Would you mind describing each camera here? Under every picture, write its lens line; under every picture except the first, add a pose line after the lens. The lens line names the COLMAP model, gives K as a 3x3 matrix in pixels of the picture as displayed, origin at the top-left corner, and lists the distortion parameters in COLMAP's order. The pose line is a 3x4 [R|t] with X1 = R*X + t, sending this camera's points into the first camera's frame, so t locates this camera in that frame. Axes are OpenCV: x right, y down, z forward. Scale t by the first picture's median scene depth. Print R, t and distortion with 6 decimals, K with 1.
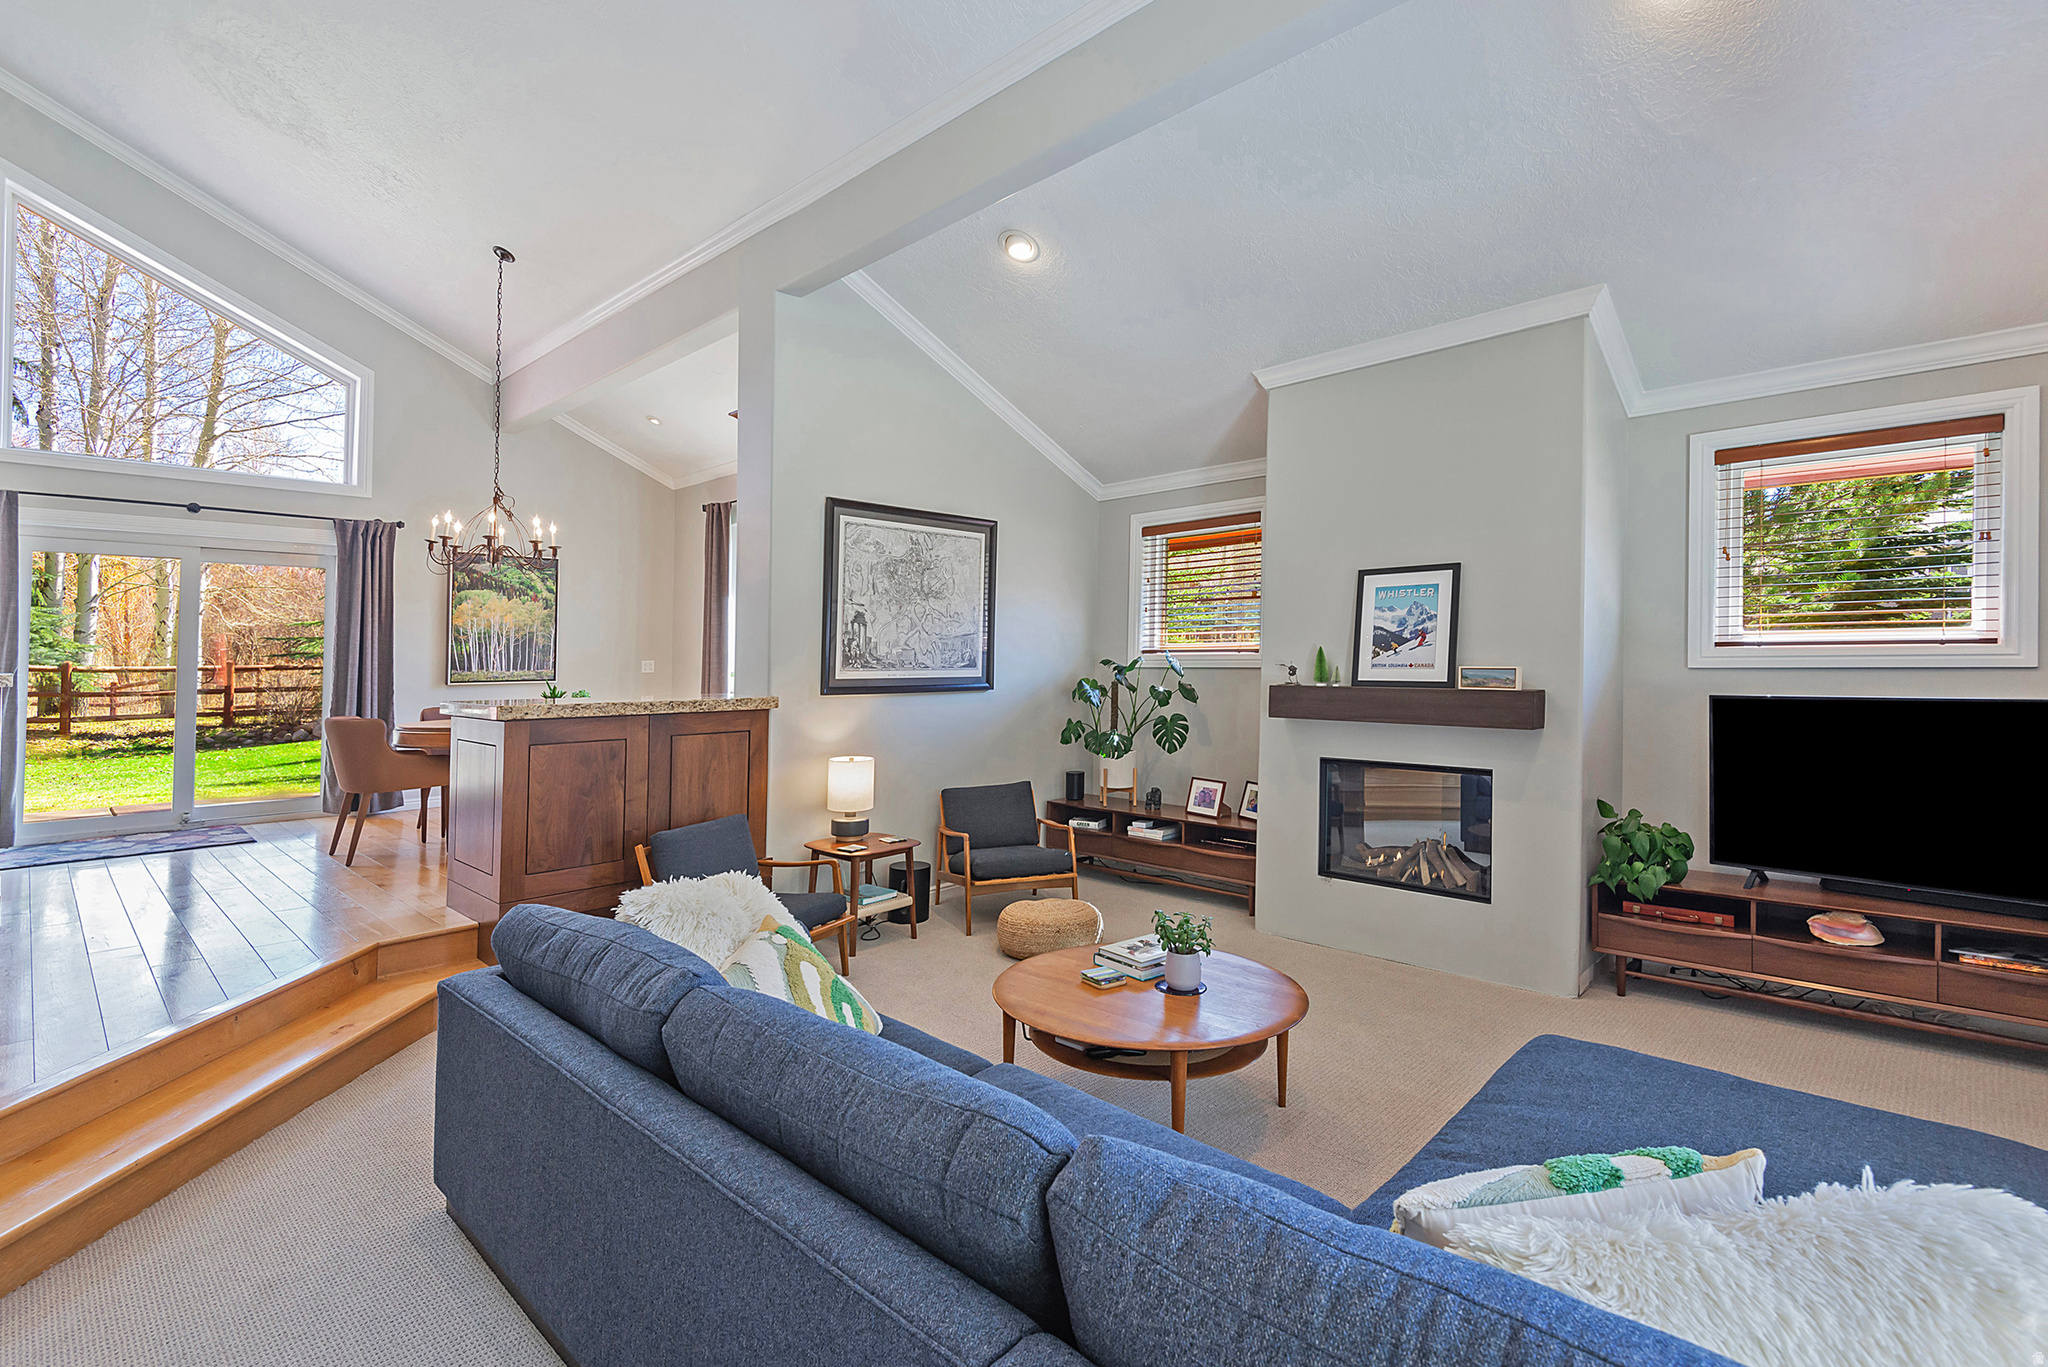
lens RADIAL K [[942.9, 0, 1066.2], [0, 942.9, 633.0], [0, 0, 1]] dist [-0.001526, -0.001499]
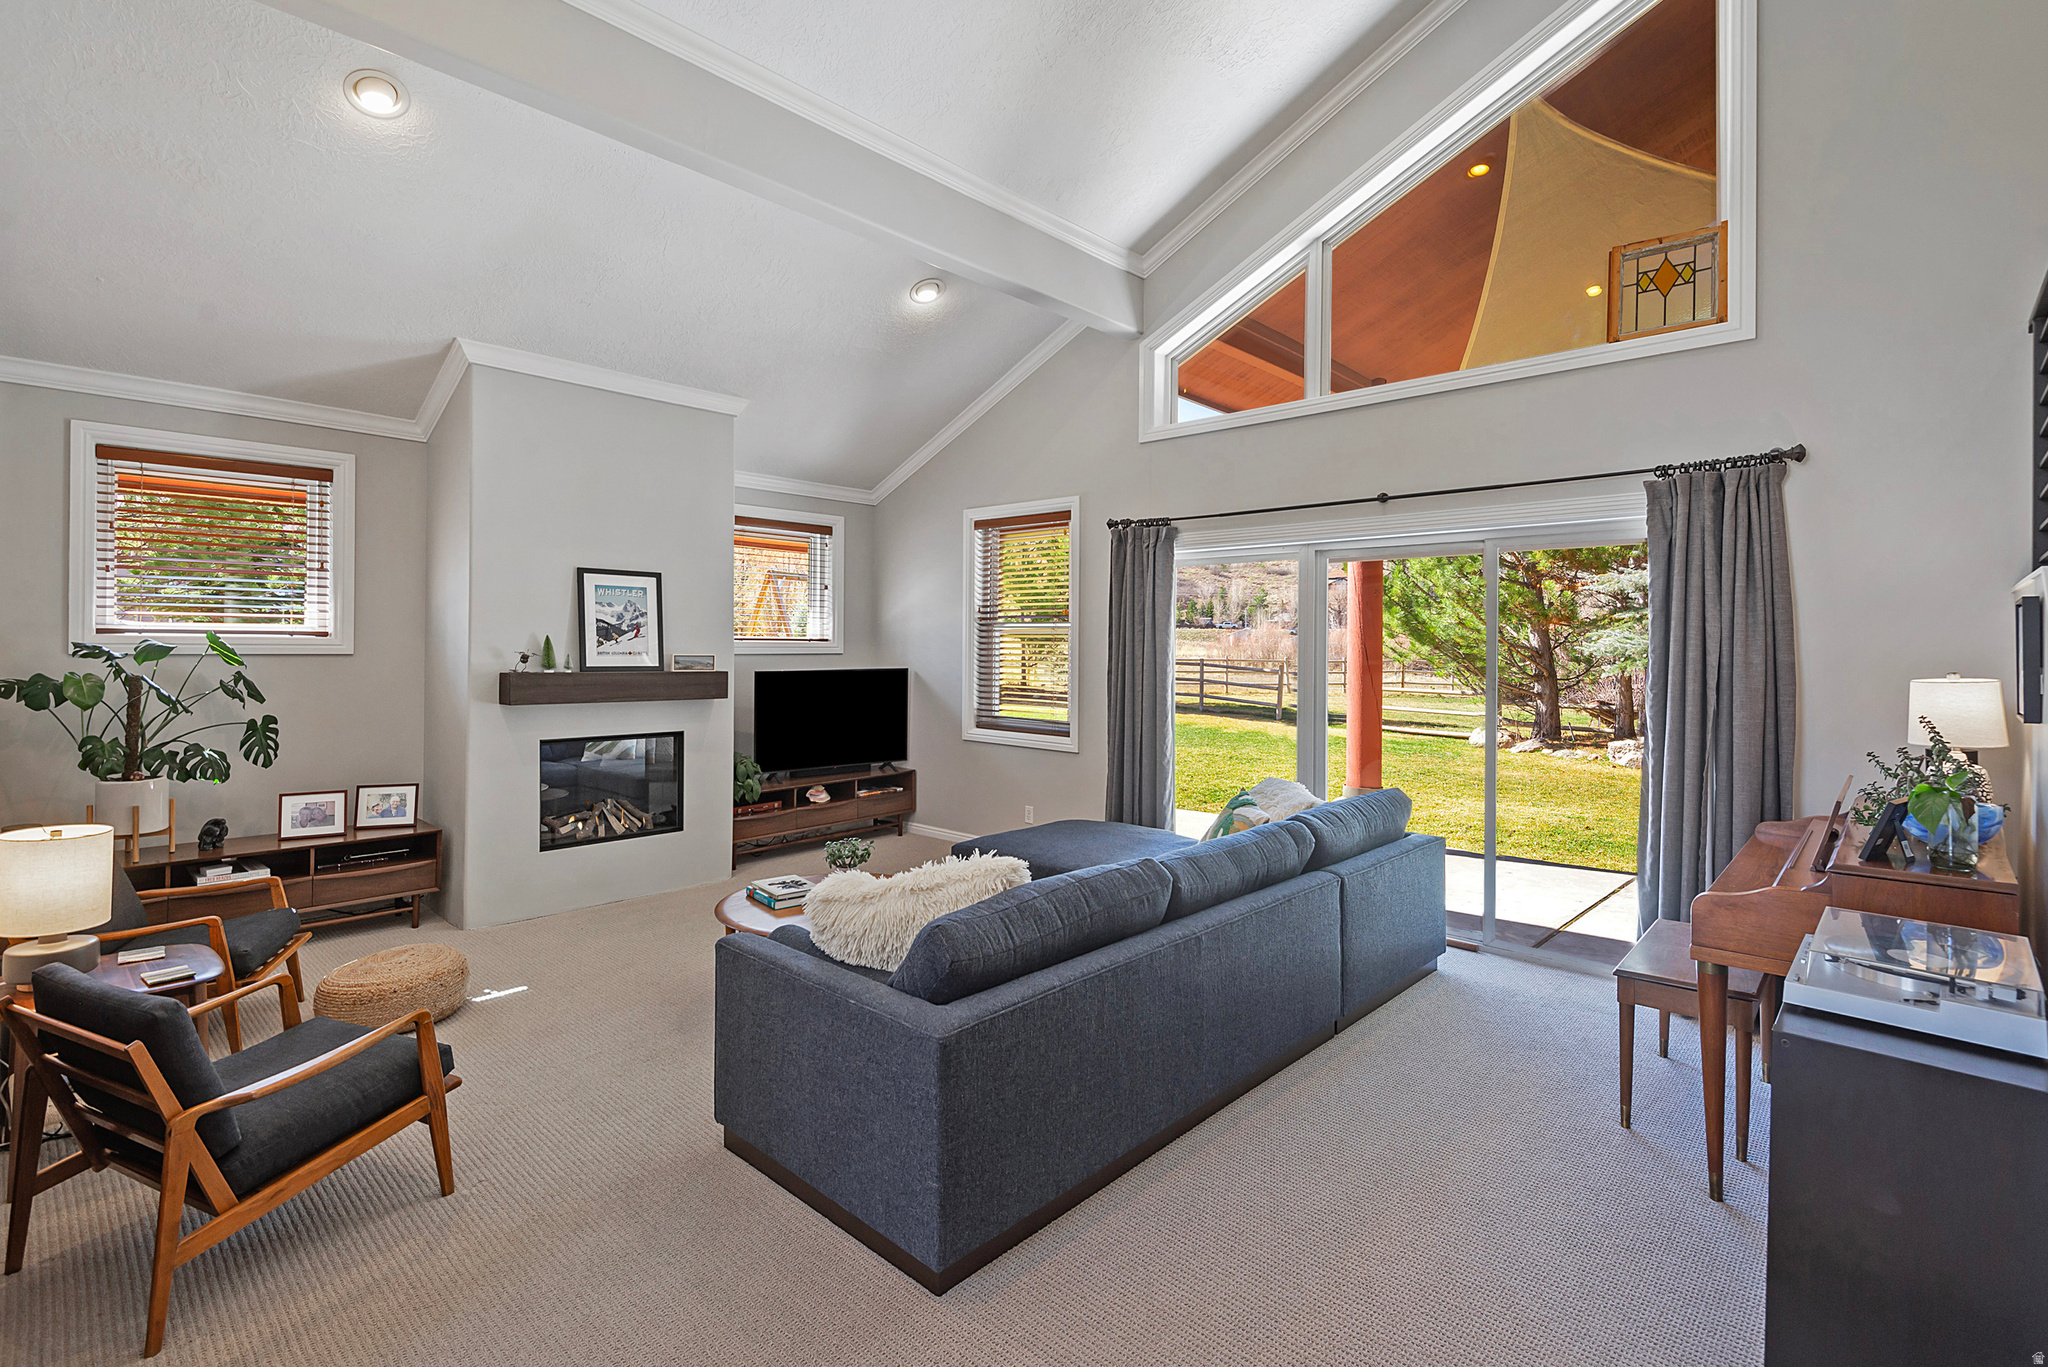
lens RADIAL K [[936.0, 0, 1024.0], [0, 936.0, 683.5], [0, 0, 1]] dist [0.000769, -0.010927]
pose [[0.014778, -0.033151, 0.999341, -0.812579], [-0.032926, 0.998892, 0.033623, 0.015921], [-0.999349, -0.033401, 0.013670, 0.469207]]
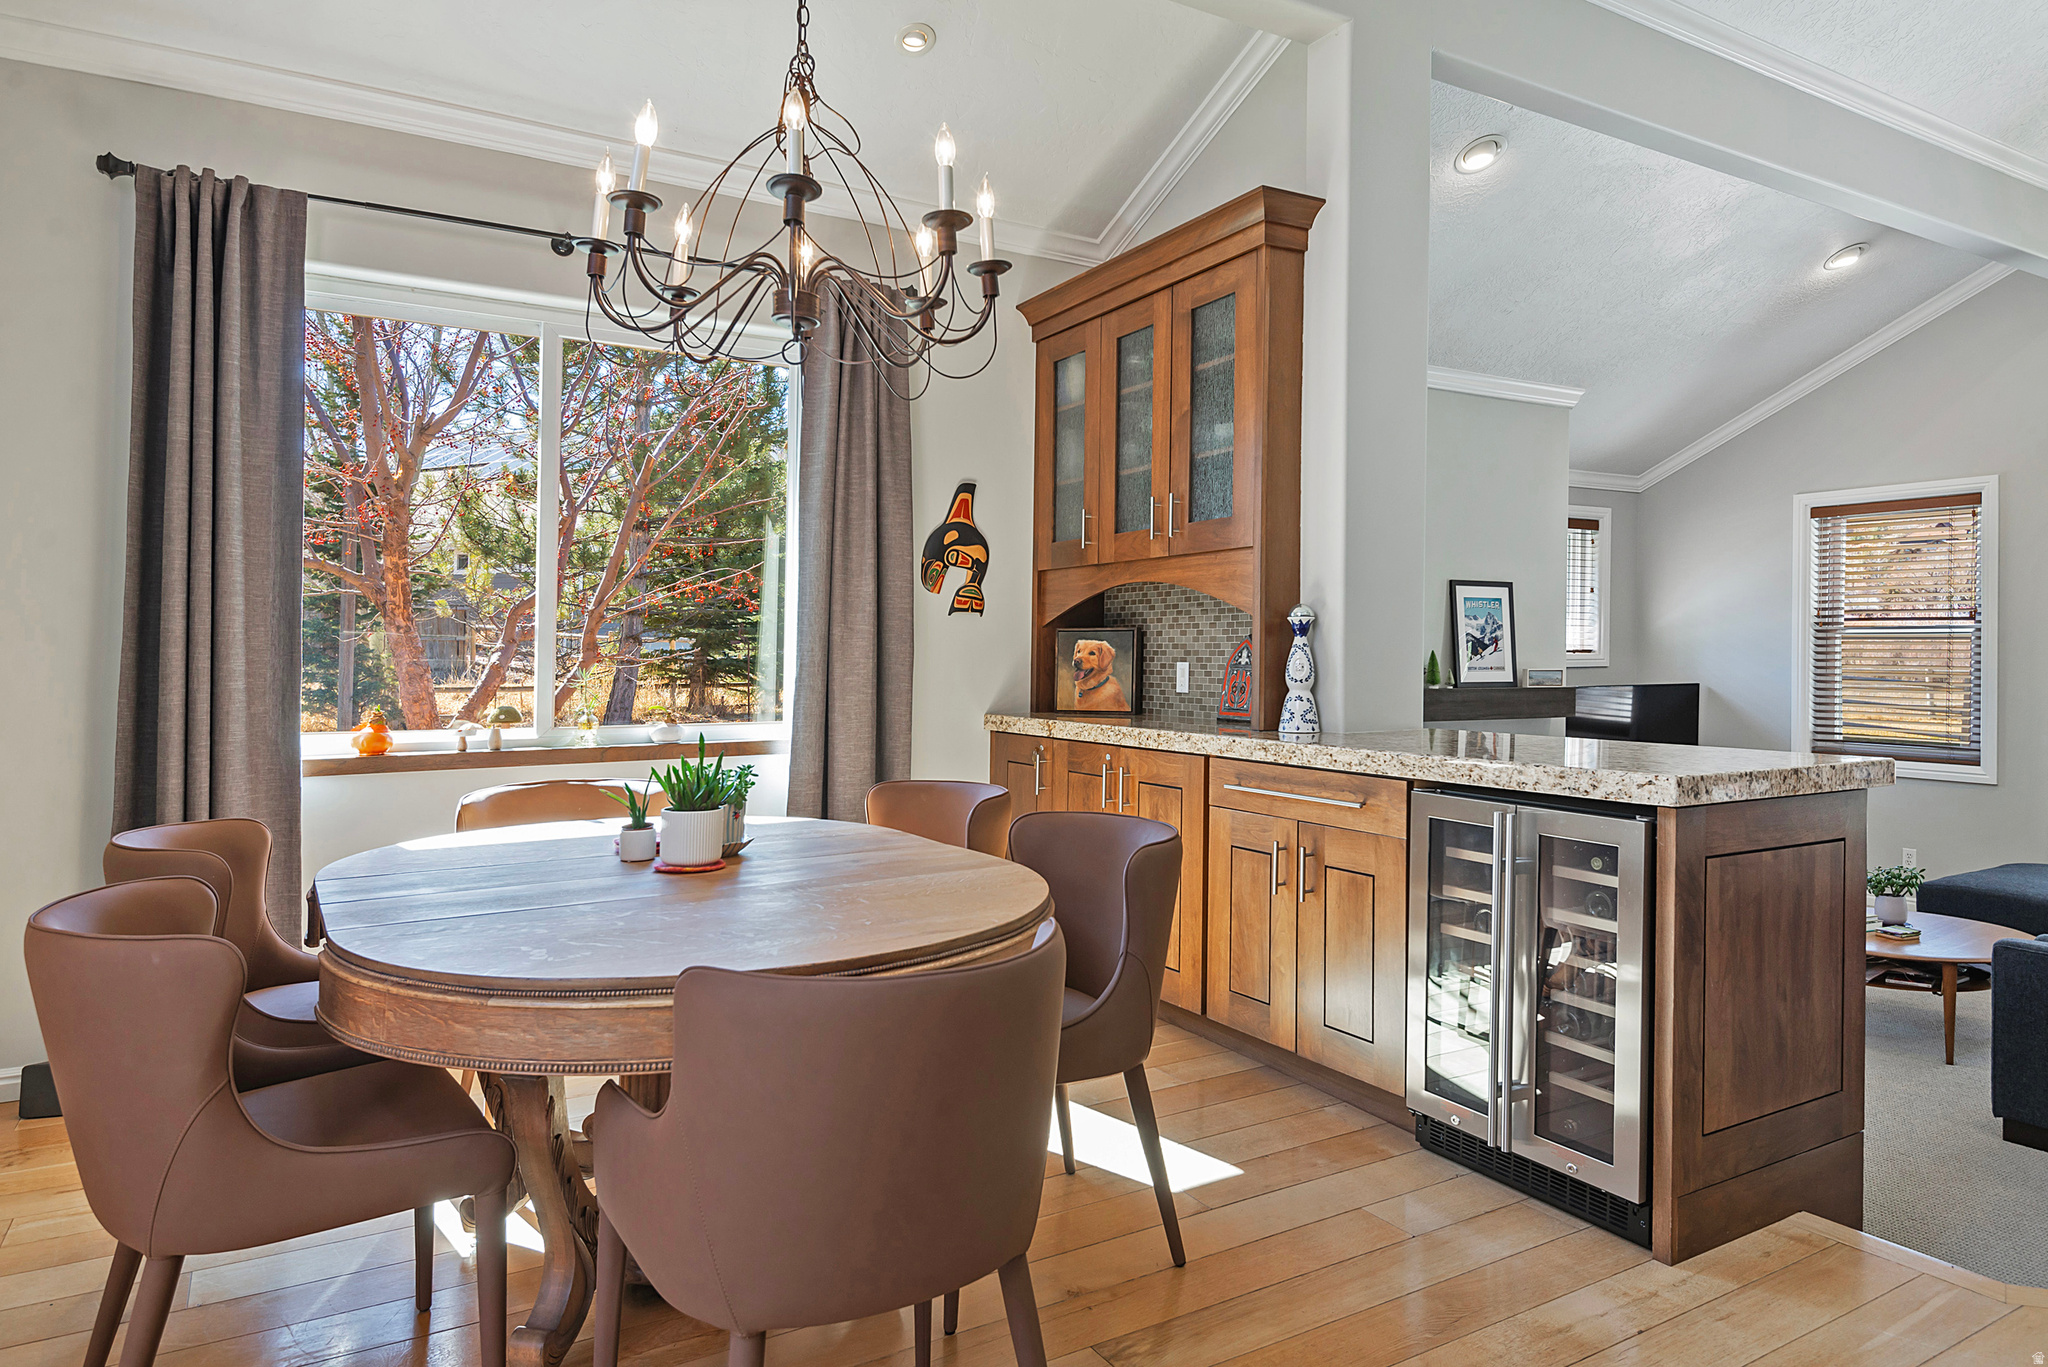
lens RADIAL K [[1253.3, 0, 1110.3], [0, 1253.3, 666.5], [0, 0, 1]] dist [-0.005447, -0.000799]
pose [[0.289075, -0.001881, 0.957305, -1.196680], [-0.021247, 0.999739, 0.008381, 0.028863], [-0.957071, -0.022762, 0.288959, 0.986362]]
